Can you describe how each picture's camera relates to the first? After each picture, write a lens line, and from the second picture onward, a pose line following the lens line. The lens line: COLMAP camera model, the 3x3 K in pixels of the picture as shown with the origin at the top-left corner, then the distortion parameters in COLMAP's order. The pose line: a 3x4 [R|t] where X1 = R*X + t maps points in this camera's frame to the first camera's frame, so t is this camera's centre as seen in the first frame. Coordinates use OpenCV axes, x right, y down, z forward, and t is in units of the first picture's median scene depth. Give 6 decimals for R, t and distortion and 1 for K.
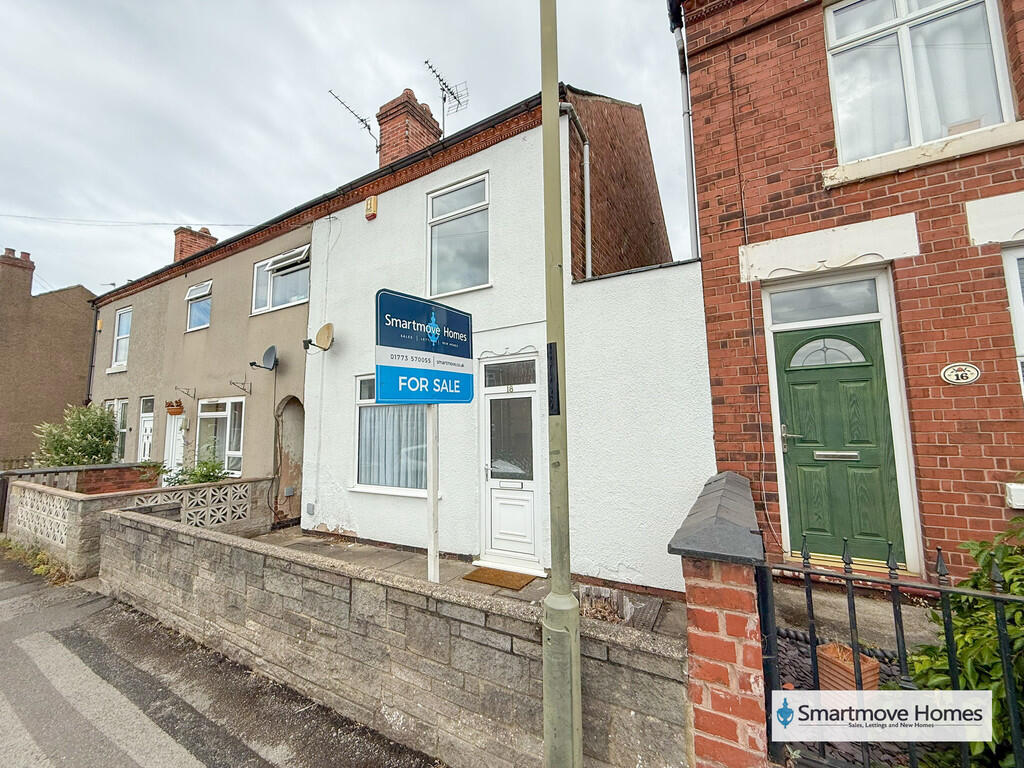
lens RADIAL K [[412.8, 0, 510.9], [0, 412.8, 382.9], [0, 0, 1]] dist [0.000259, -0.000493]
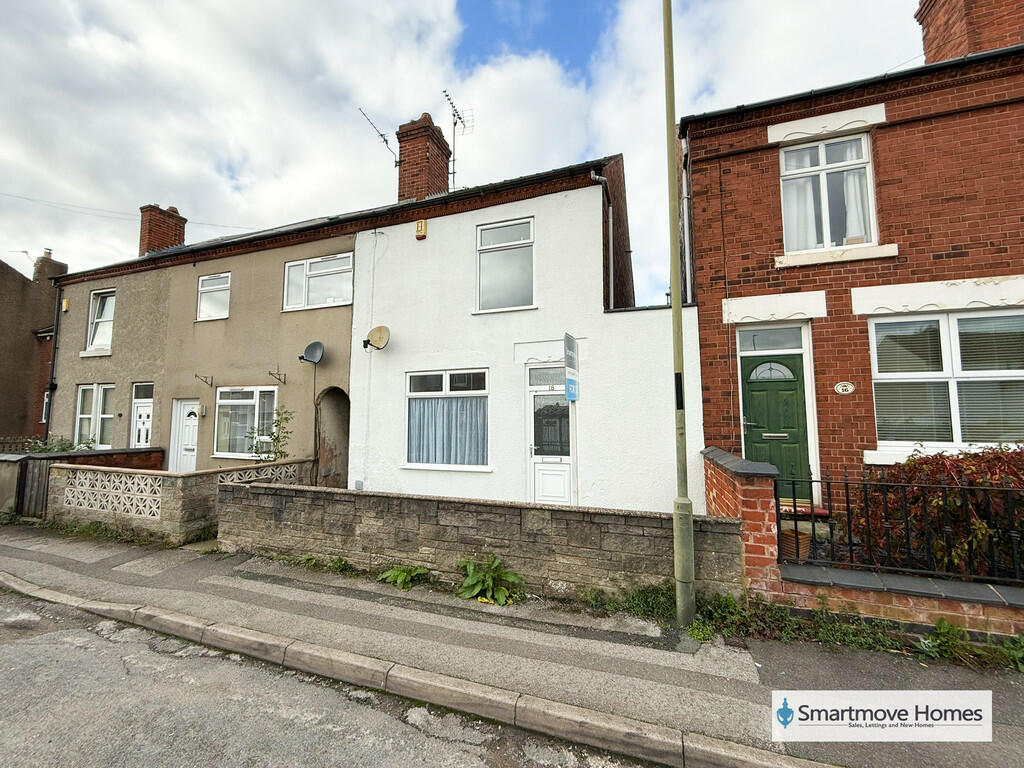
lens RADIAL K [[412.8, 0, 512.6], [0, 412.8, 383.8], [0, 0, 1]] dist [0.000259, -0.000493]
pose [[0.983562, 0.025638, 0.178739, -0.472905], [-0.029822, 0.999340, 0.020759, -0.028518], [-0.178089, -0.025749, 0.983677, -0.365001]]
